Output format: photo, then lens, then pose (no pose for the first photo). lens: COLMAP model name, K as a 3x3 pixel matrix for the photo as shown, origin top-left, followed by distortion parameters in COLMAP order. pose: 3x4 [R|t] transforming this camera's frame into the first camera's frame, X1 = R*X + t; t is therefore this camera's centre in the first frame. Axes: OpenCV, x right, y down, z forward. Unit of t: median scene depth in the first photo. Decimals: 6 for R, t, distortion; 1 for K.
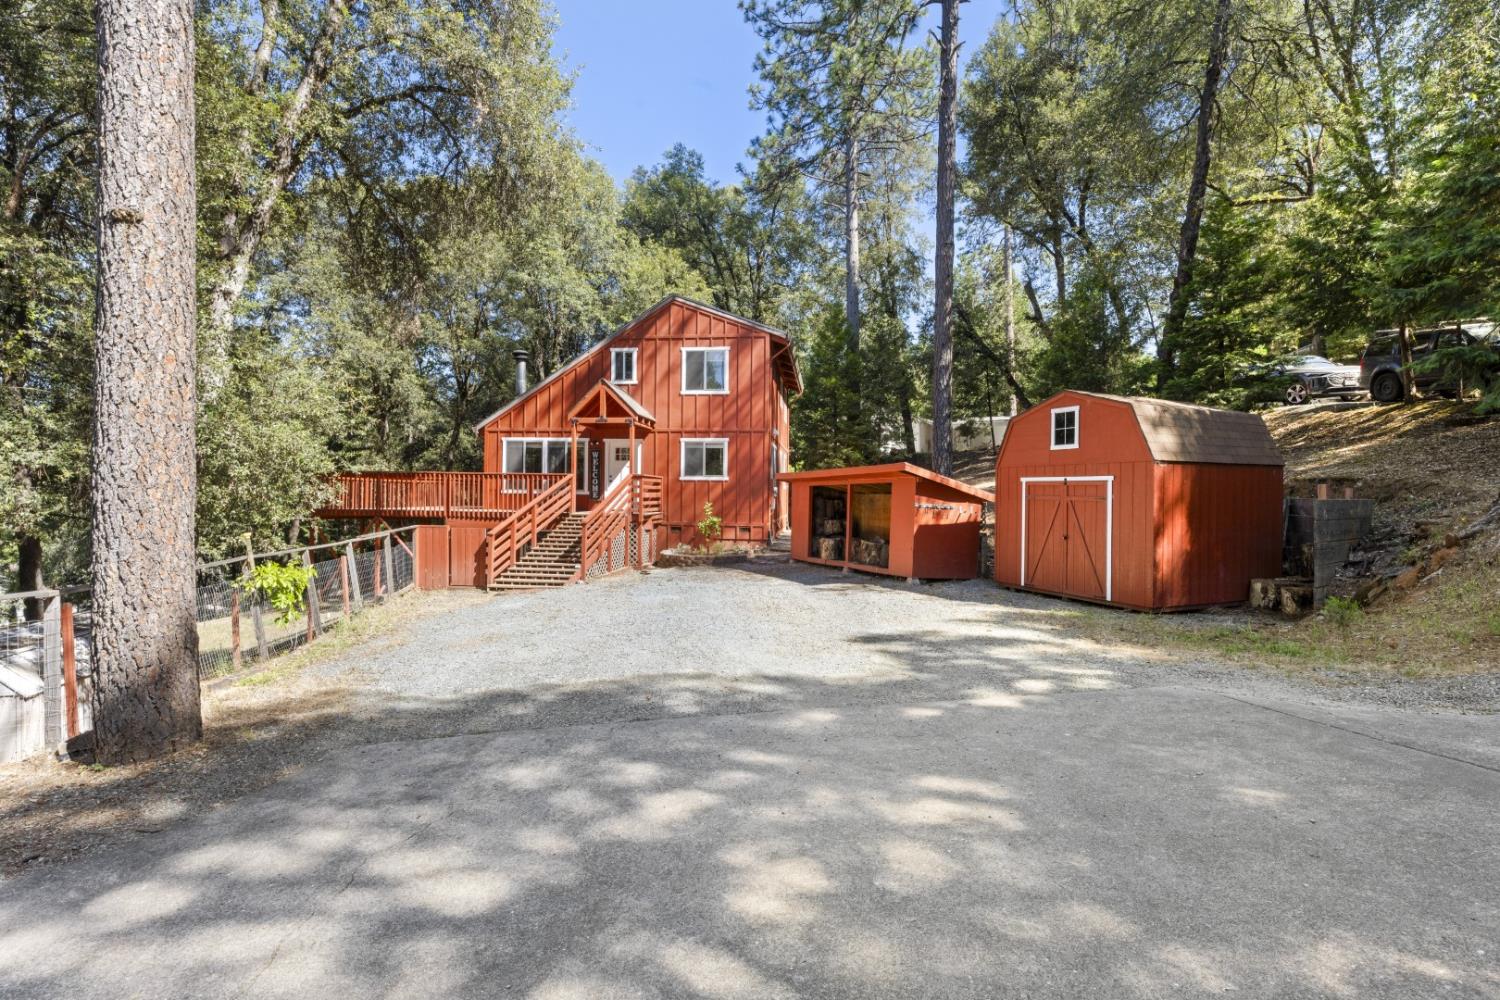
lens RADIAL K [[663.8, 0, 752.4], [0, 663.8, 492.3], [0, 0, 1]] dist [-0.000589, 0.000575]
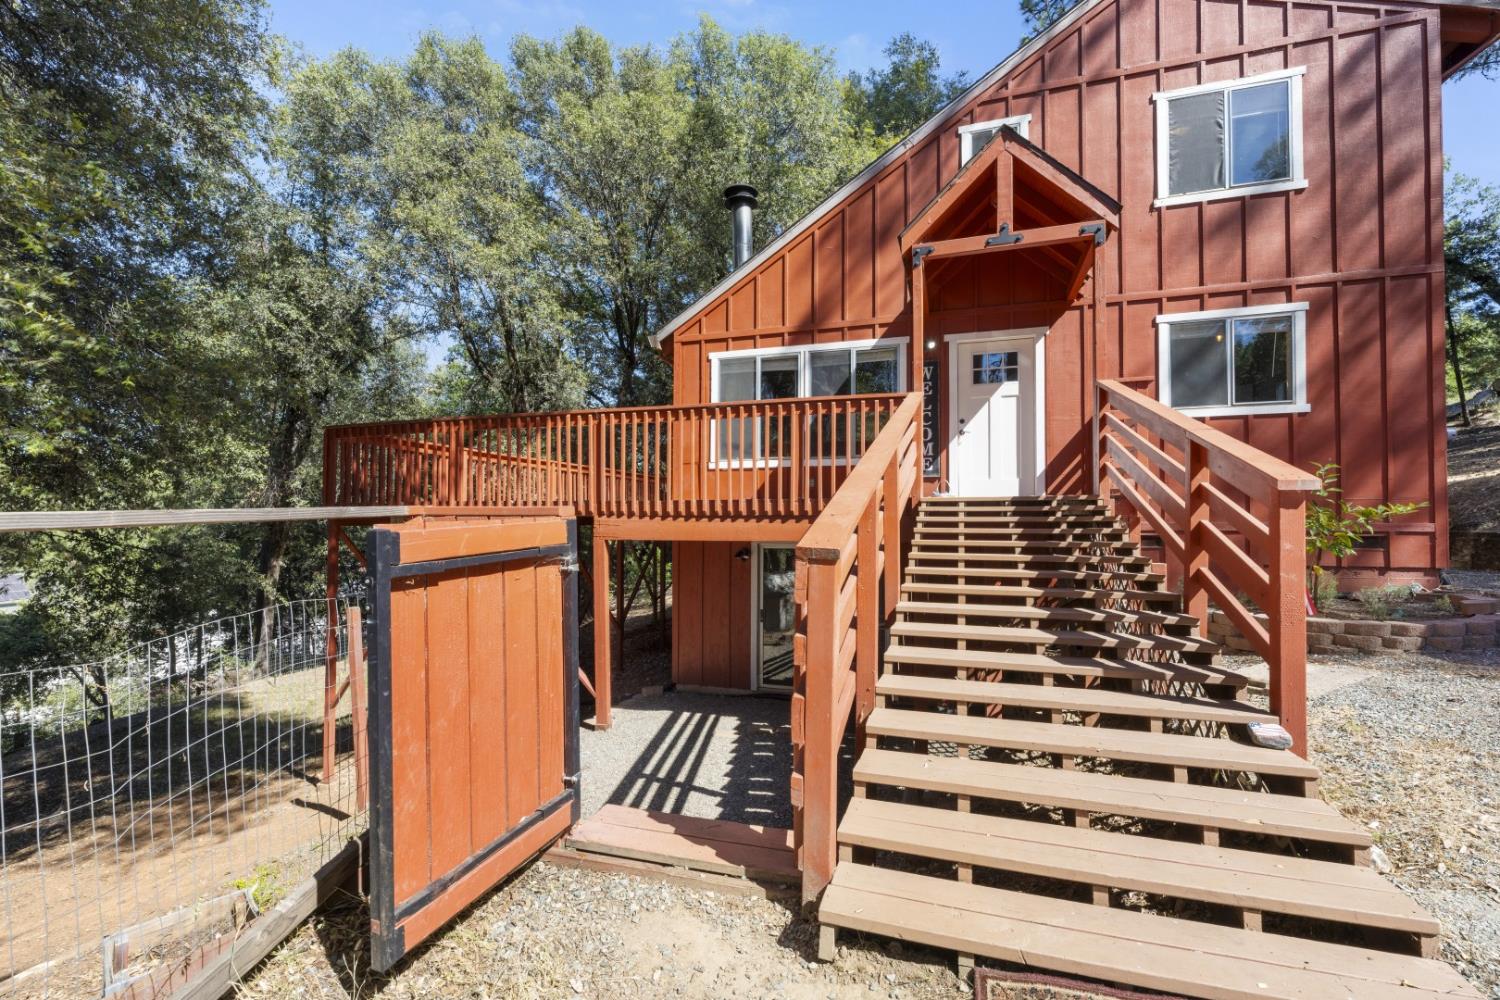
lens RADIAL K [[576.9, 0, 743.9], [0, 576.9, 516.1], [0, 0, 1]] dist [-0.000574, -0.000098]
pose [[0.986334, -0.008413, -0.164541, -0.300094], [0.005985, 0.999866, -0.015246, 0.043958], [0.164648, 0.014053, 0.986252, 0.625067]]
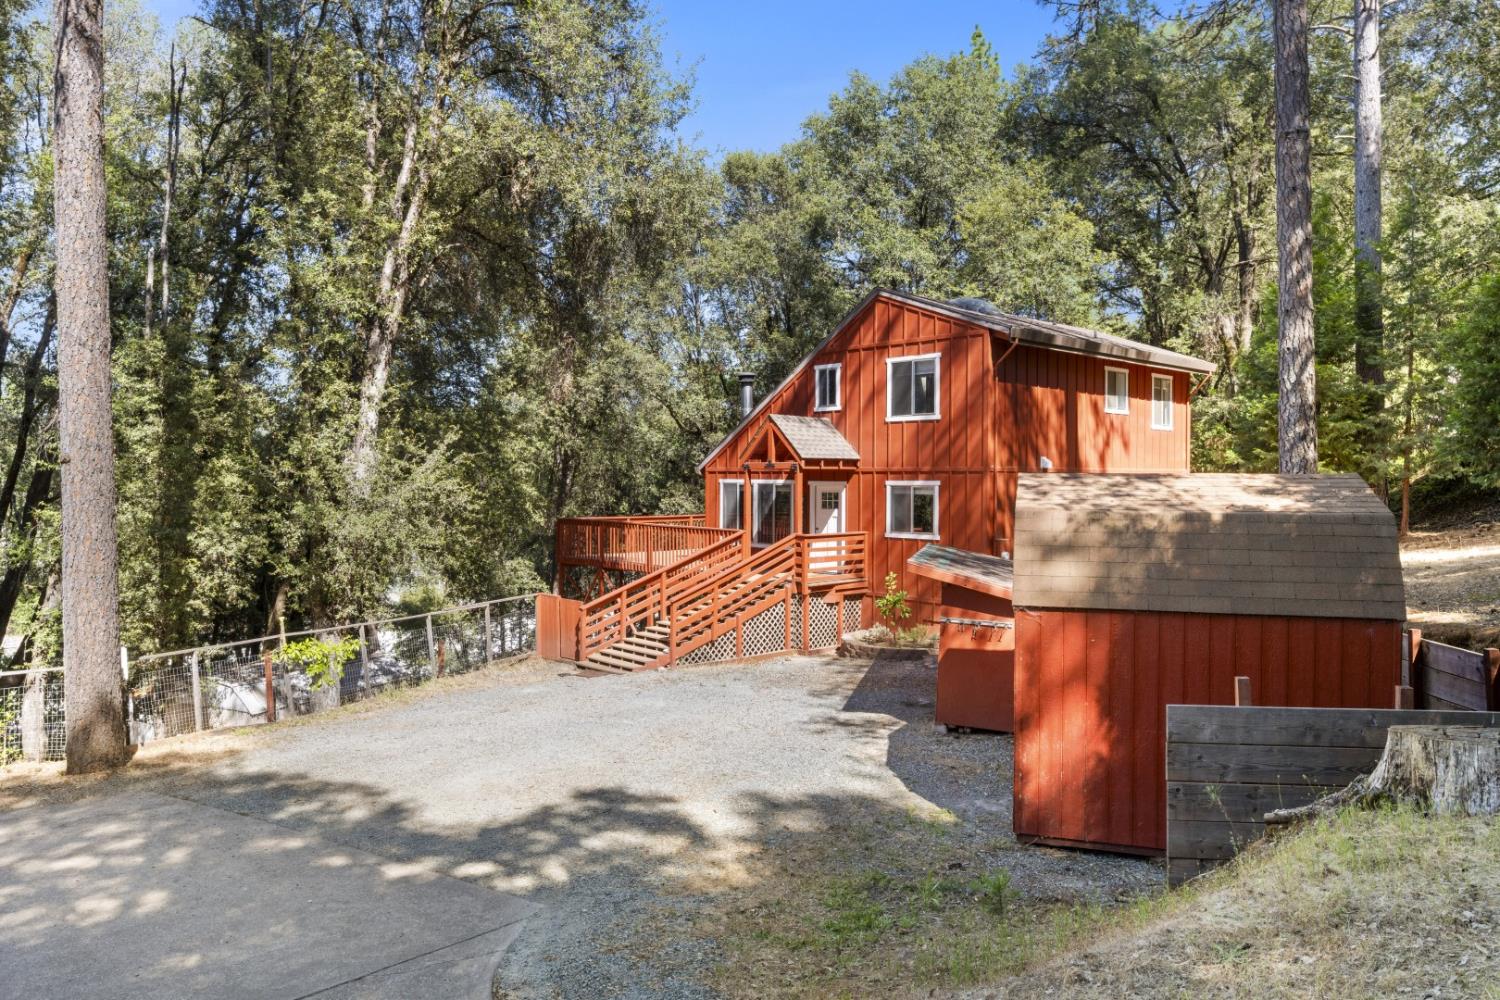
lens RADIAL K [[1006.3, 0, 740.6], [0, 1006.3, 483.3], [0, 0, 1]] dist [-0.006404, -0.001090]
pose [[0.756641, -0.003851, -0.653819, 0.511648], [0.007829, 0.999964, 0.003171, -0.084625], [0.653784, -0.007518, 0.756644, 0.041574]]
